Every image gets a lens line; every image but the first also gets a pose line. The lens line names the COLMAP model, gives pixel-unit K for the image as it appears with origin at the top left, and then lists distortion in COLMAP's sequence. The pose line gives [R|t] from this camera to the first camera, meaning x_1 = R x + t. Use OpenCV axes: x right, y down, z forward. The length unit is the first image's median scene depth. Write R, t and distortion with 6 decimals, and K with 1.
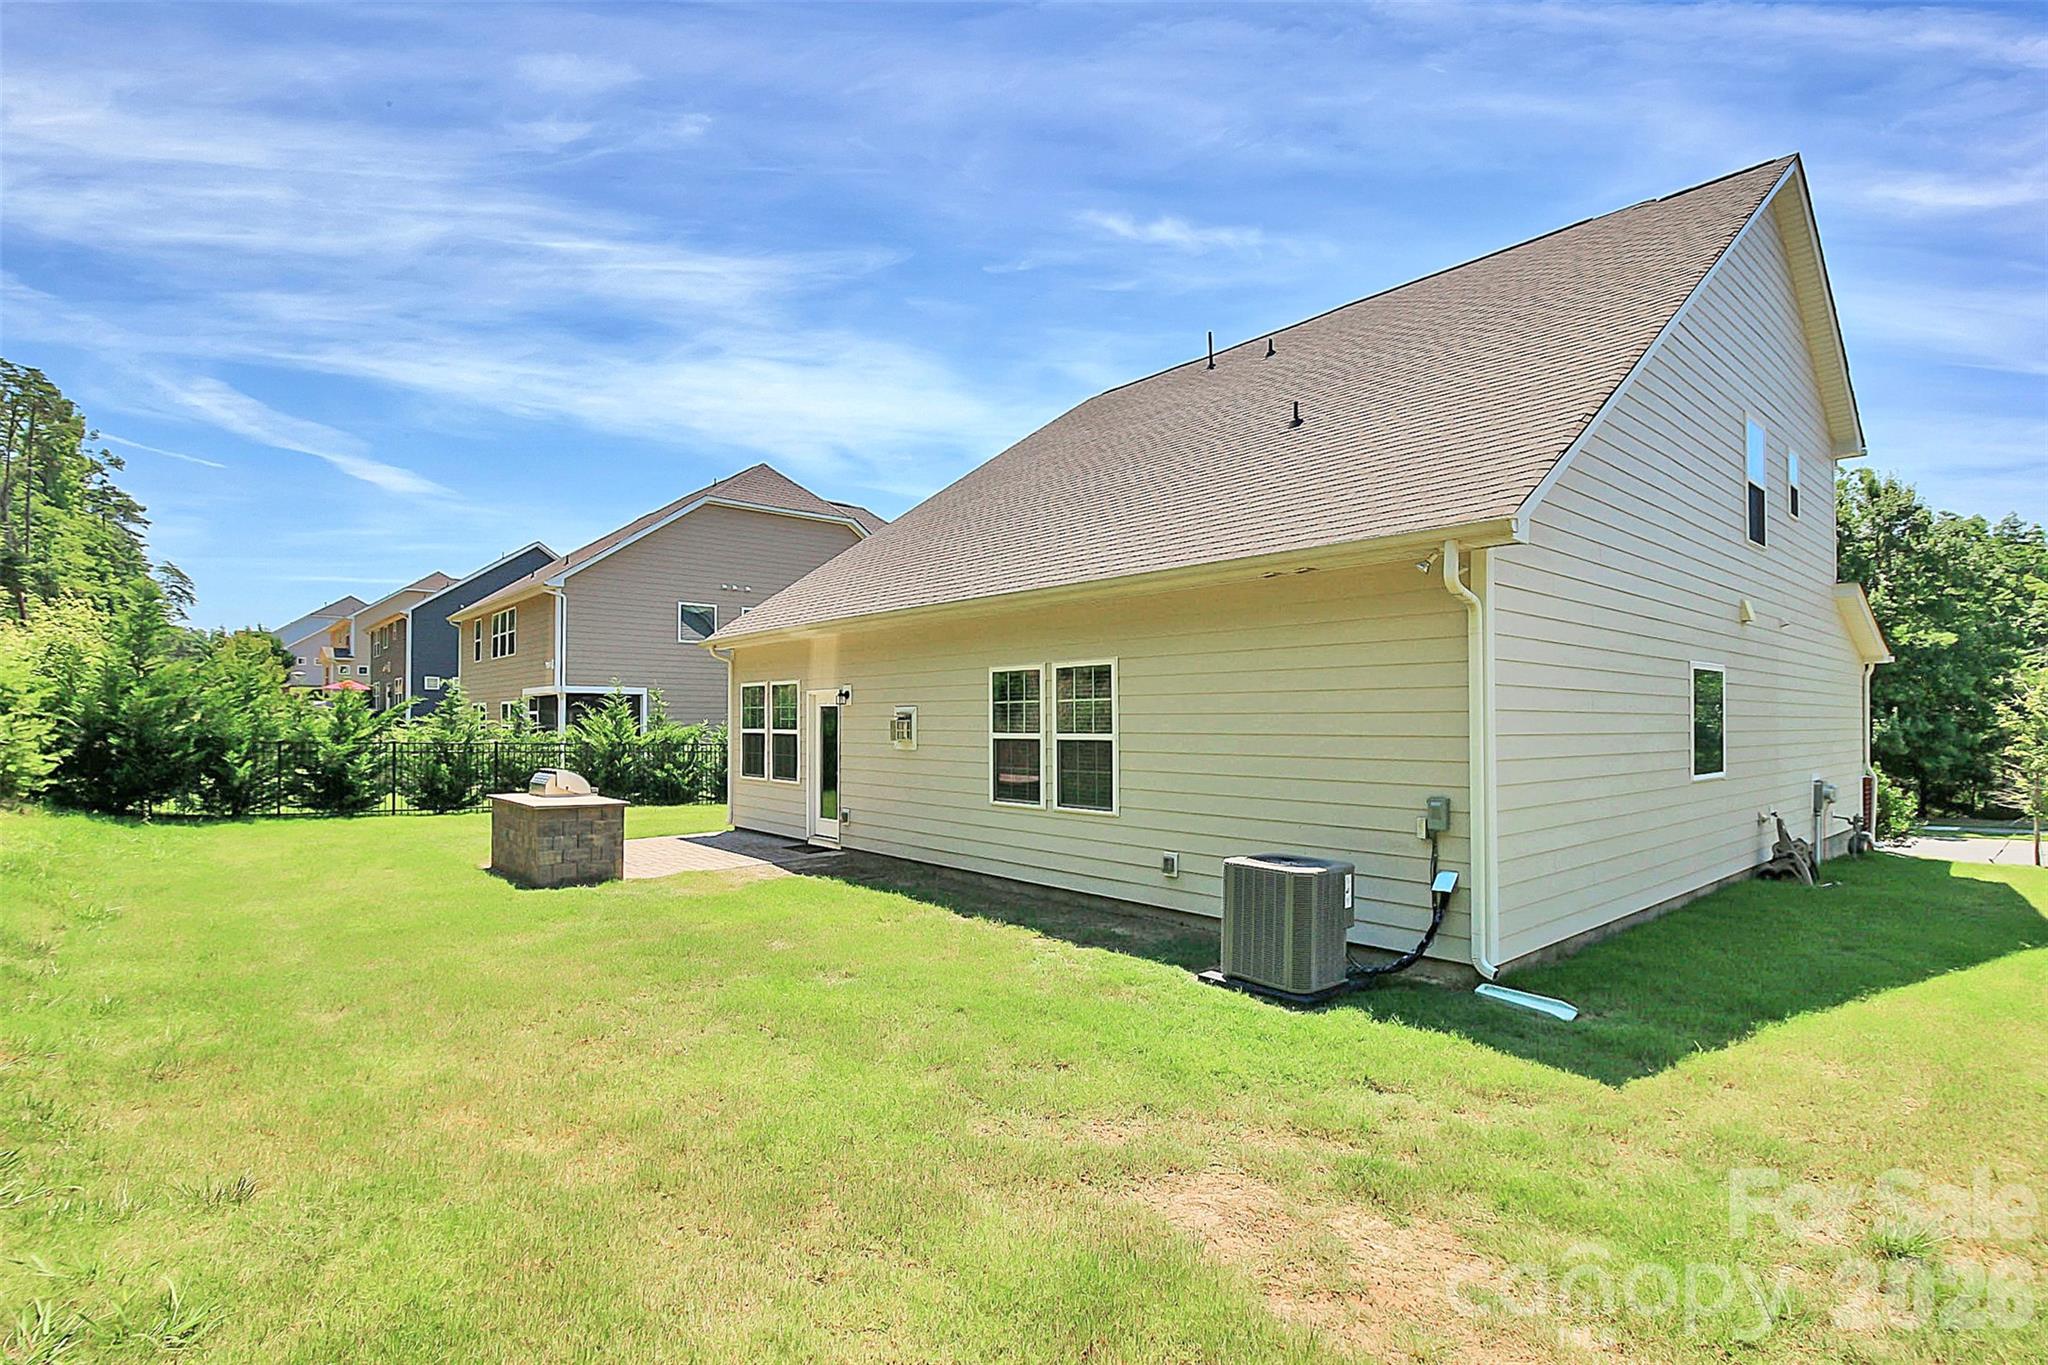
lens RADIAL K [[958.4, 0, 1024.5], [0, 958.4, 700.6], [0, 0, 1]] dist [-0.004549, -0.001177]
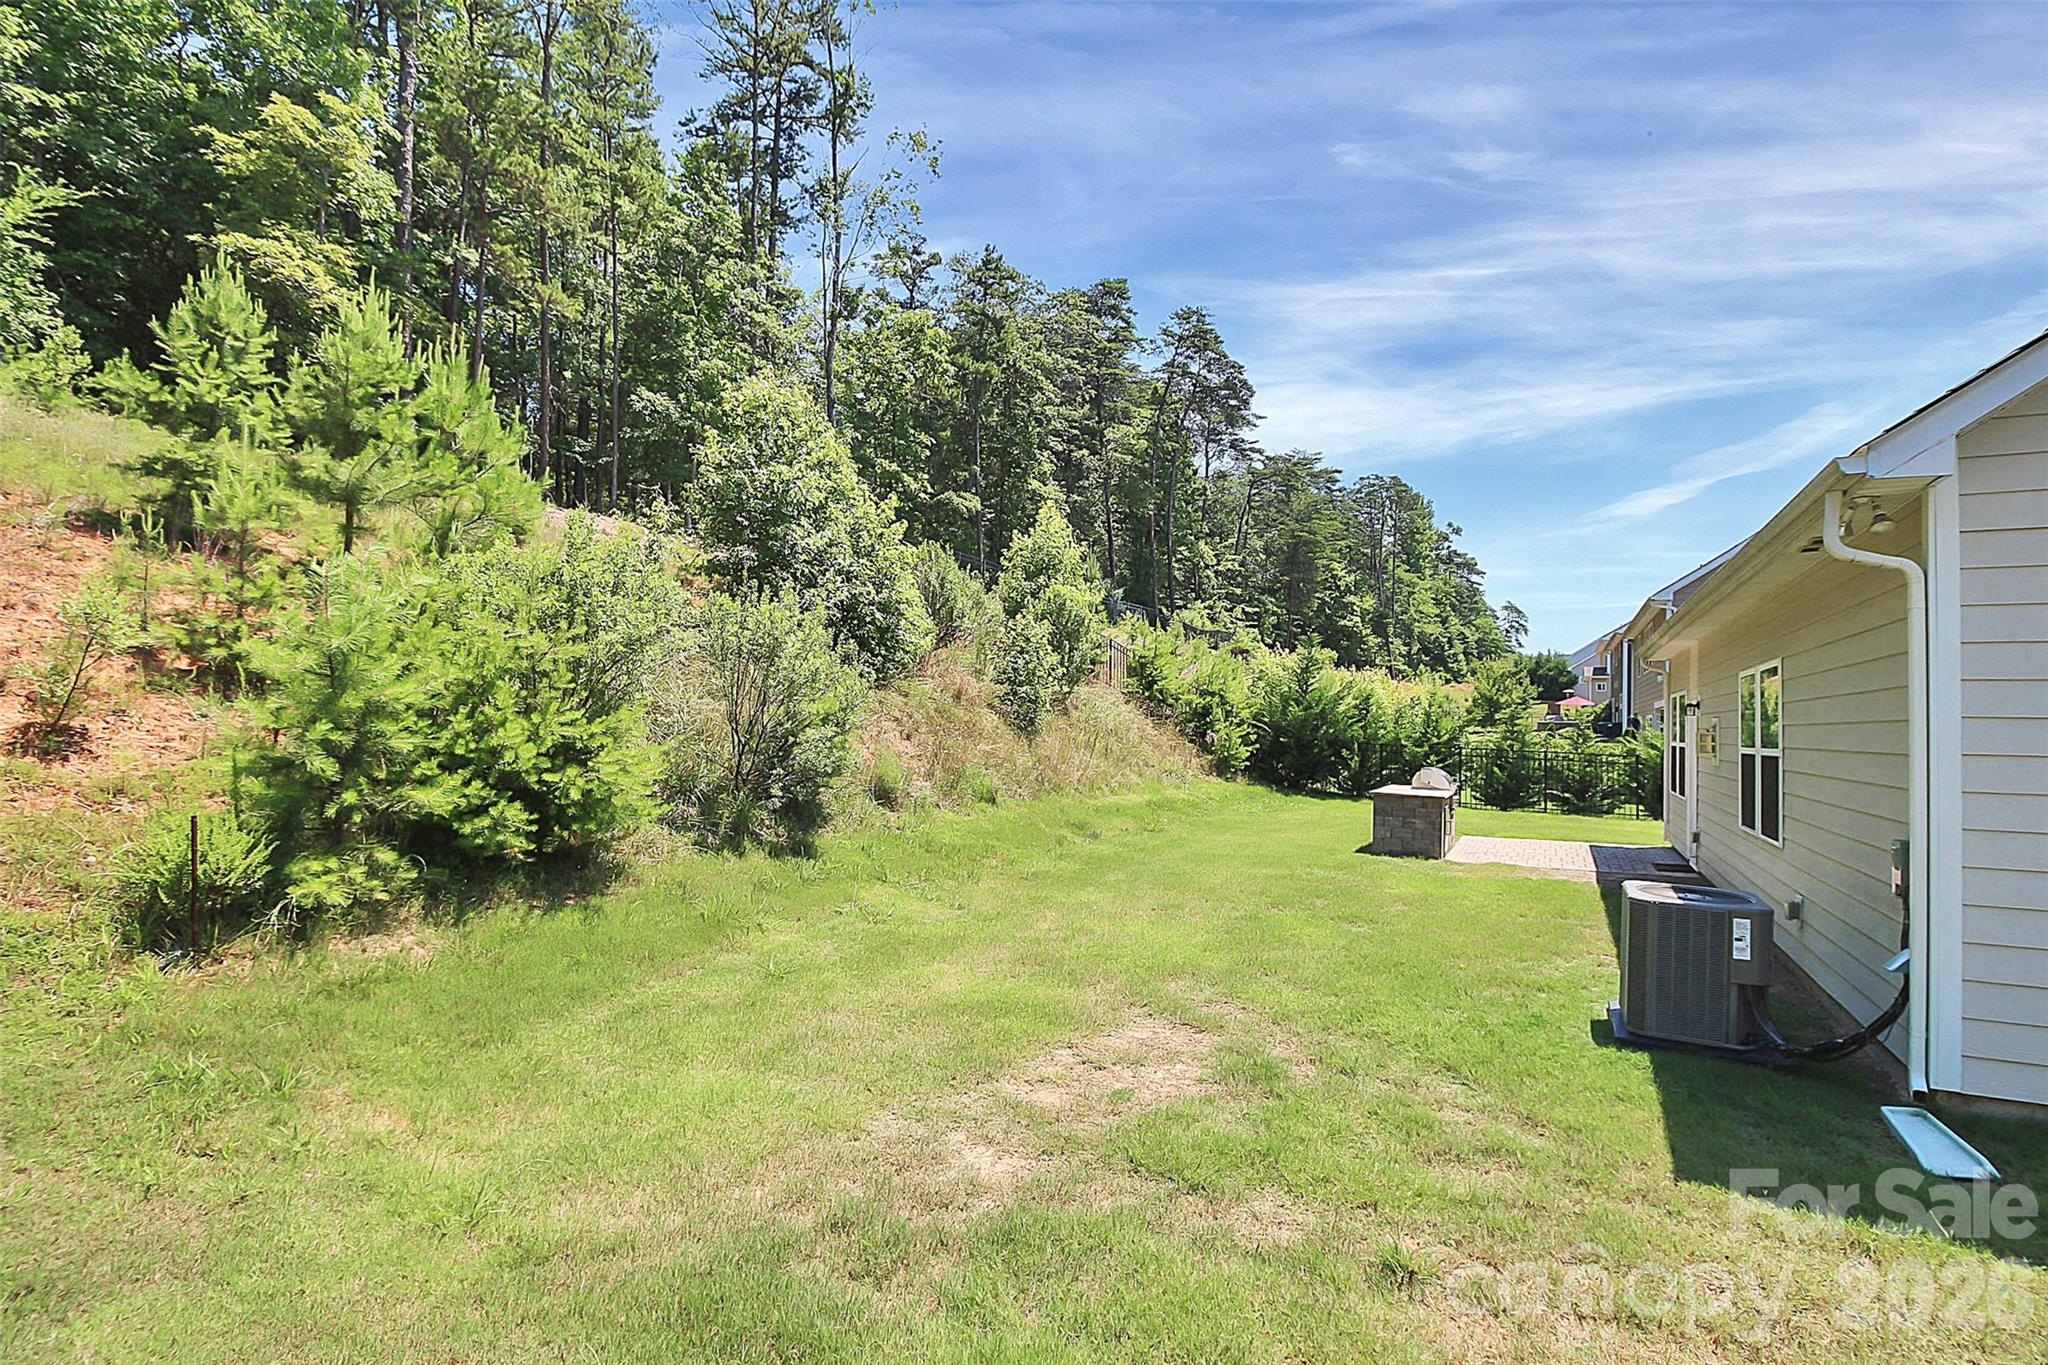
lens RADIAL K [[958.4, 0, 1025.5], [0, 958.4, 690.5], [0, 0, 1]] dist [-0.004549, -0.001177]
pose [[0.347953, -0.023026, -0.937229, 0.339896], [-0.003095, 0.999665, -0.025709, 0.004267], [0.937507, 0.011846, 0.347765, 0.057977]]
